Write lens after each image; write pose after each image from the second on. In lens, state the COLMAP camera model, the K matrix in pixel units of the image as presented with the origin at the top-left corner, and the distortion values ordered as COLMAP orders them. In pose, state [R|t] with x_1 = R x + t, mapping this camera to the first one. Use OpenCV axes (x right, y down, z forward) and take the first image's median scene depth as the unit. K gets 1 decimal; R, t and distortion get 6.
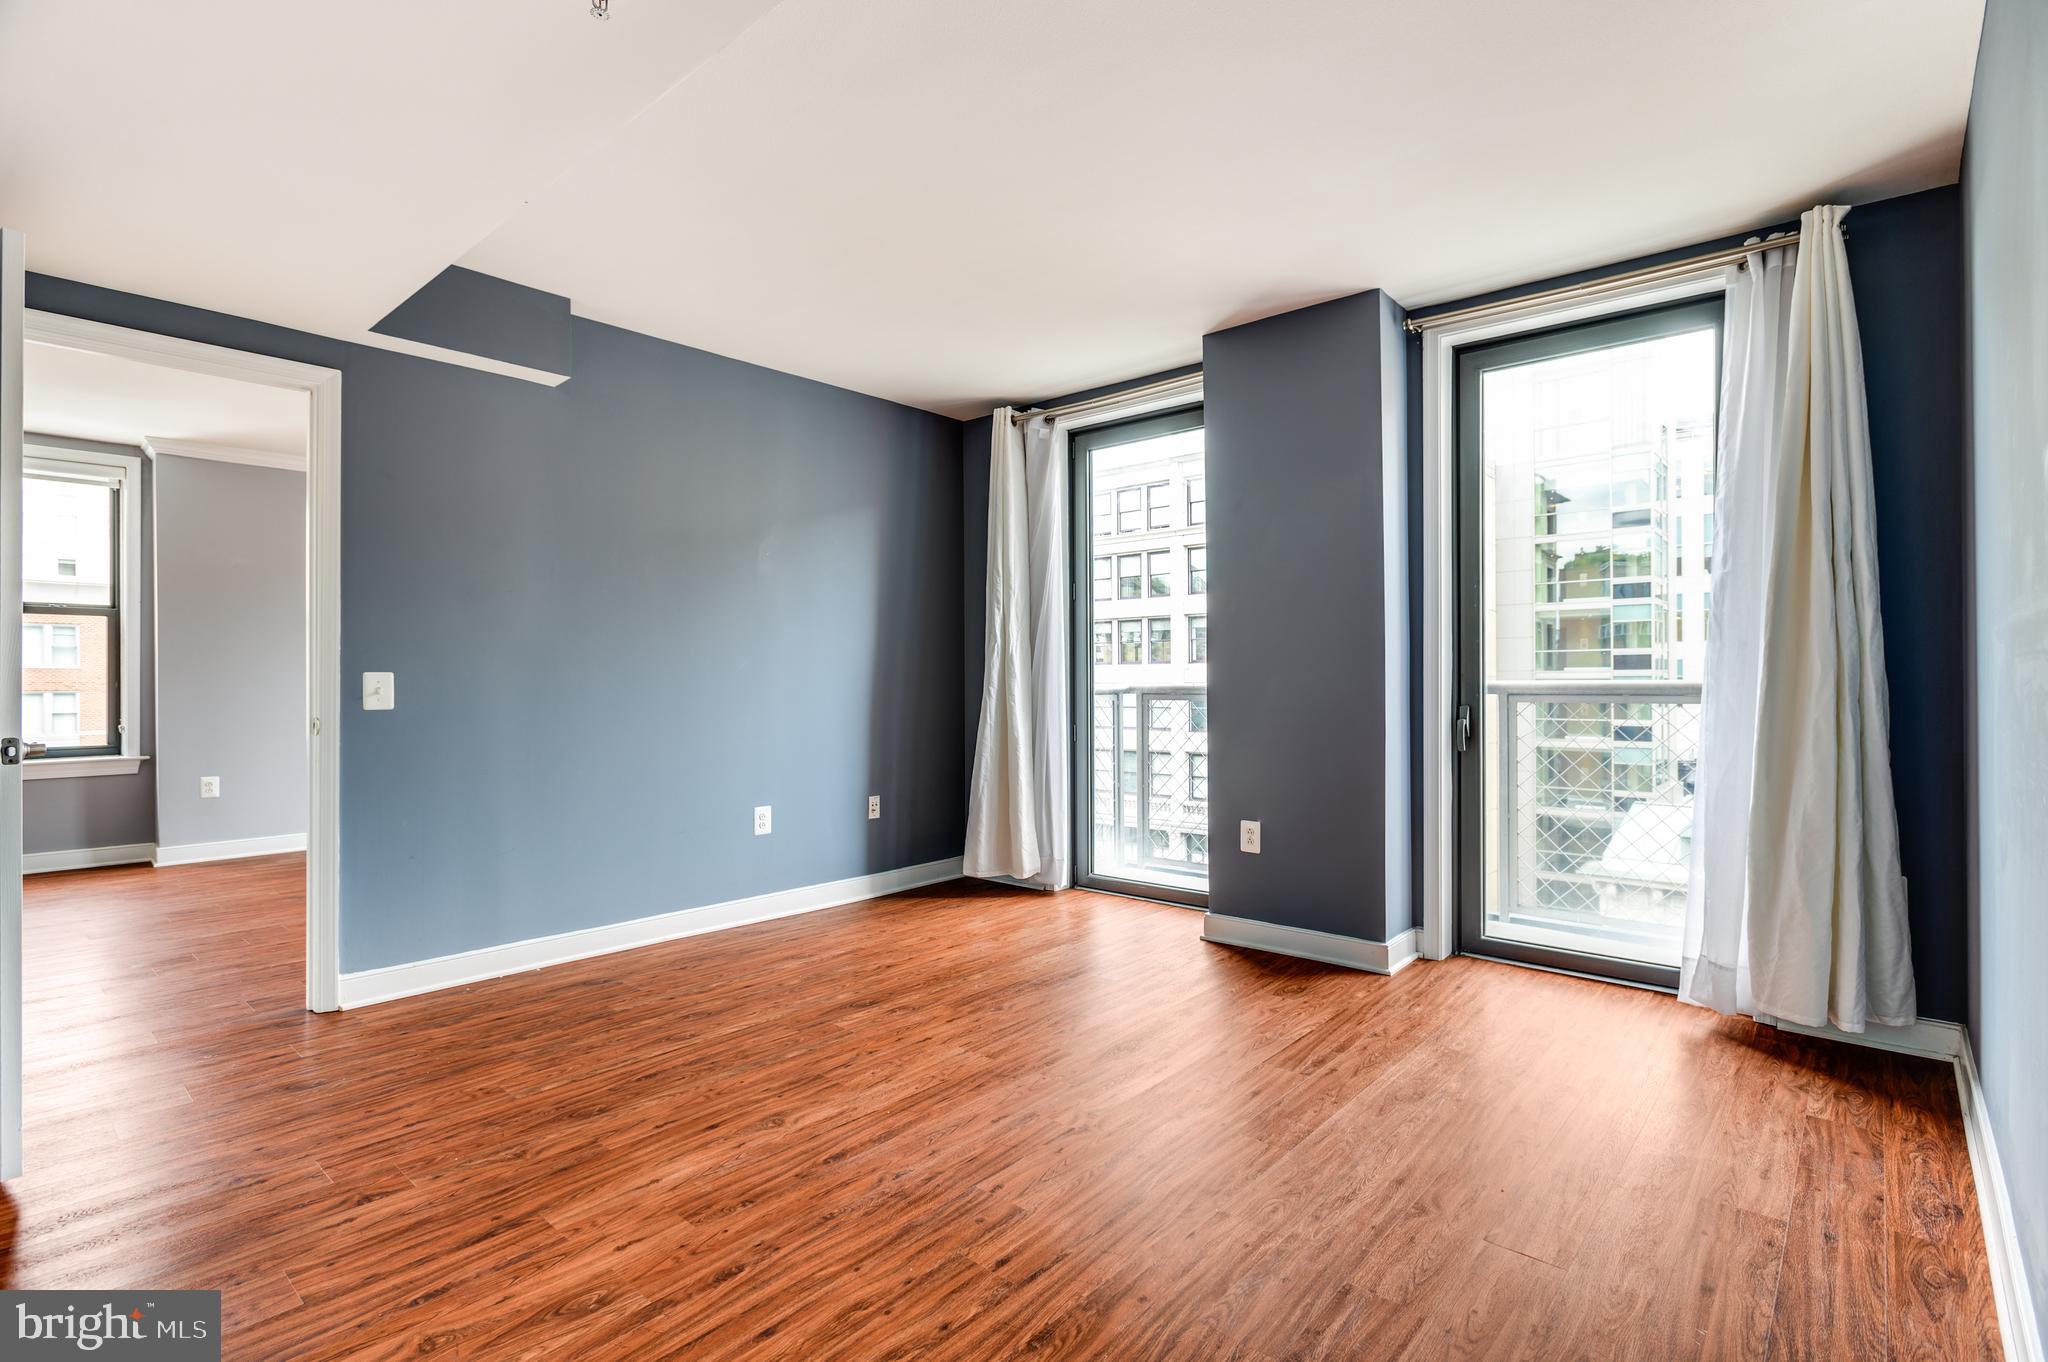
lens RADIAL K [[969.4, 0, 1027.2], [0, 969.4, 682.6], [0, 0, 1]] dist [0.000037, 0.000394]
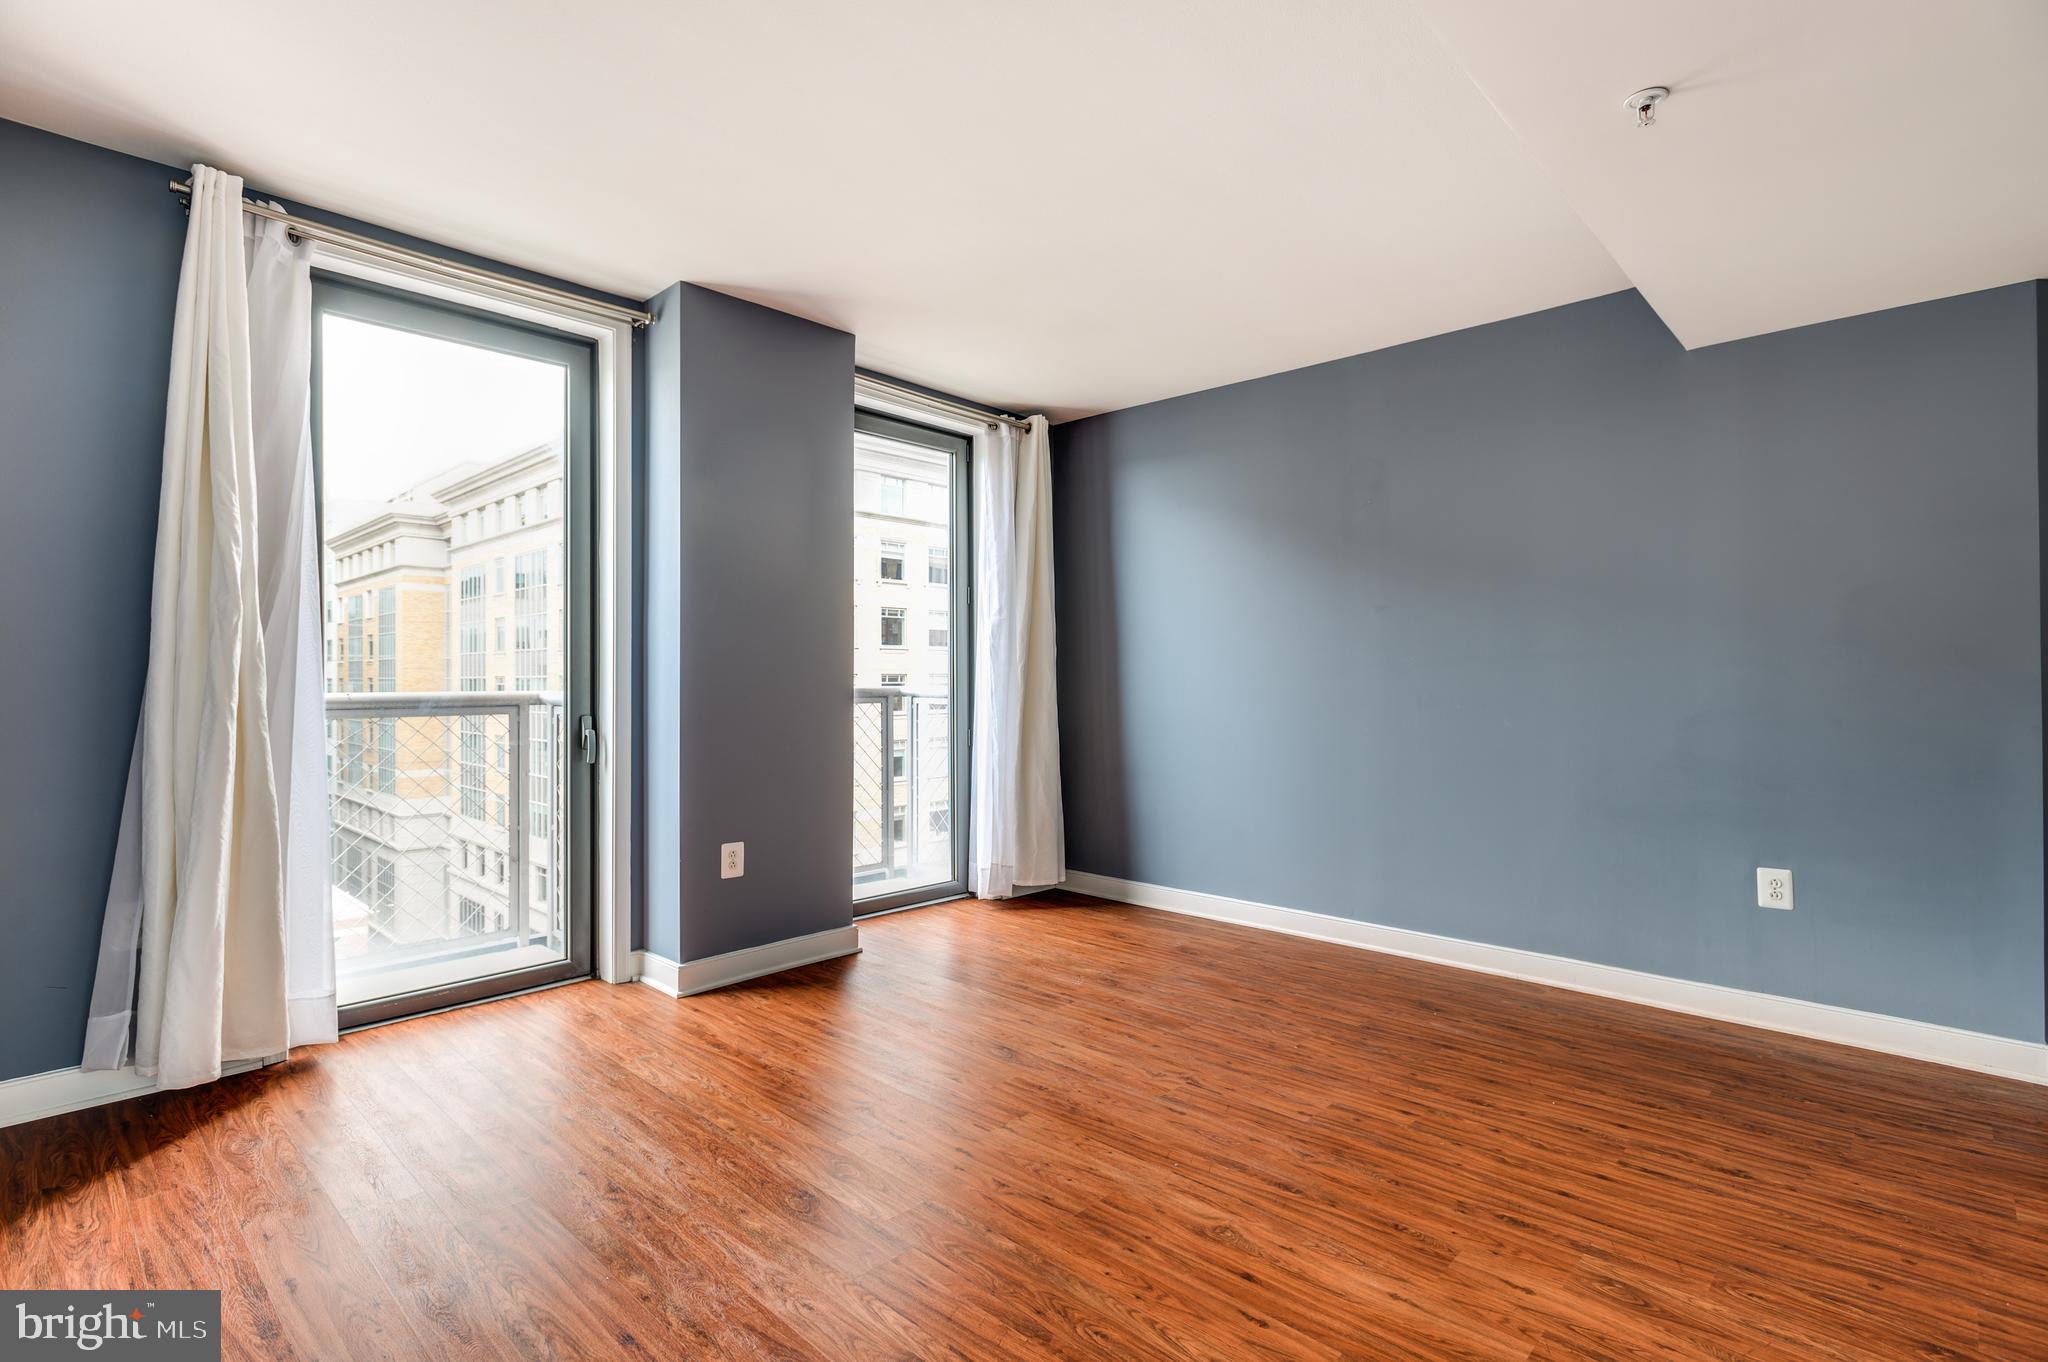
lens RADIAL K [[969.4, 0, 1014.8], [0, 969.4, 667.0], [0, 0, 1]] dist [0.000037, 0.000394]
pose [[0.044654, 0.019747, 0.998807, -1.169327], [0.005480, 0.999785, -0.020012, -0.003571], [-0.998988, 0.006367, 0.044536, 1.219772]]
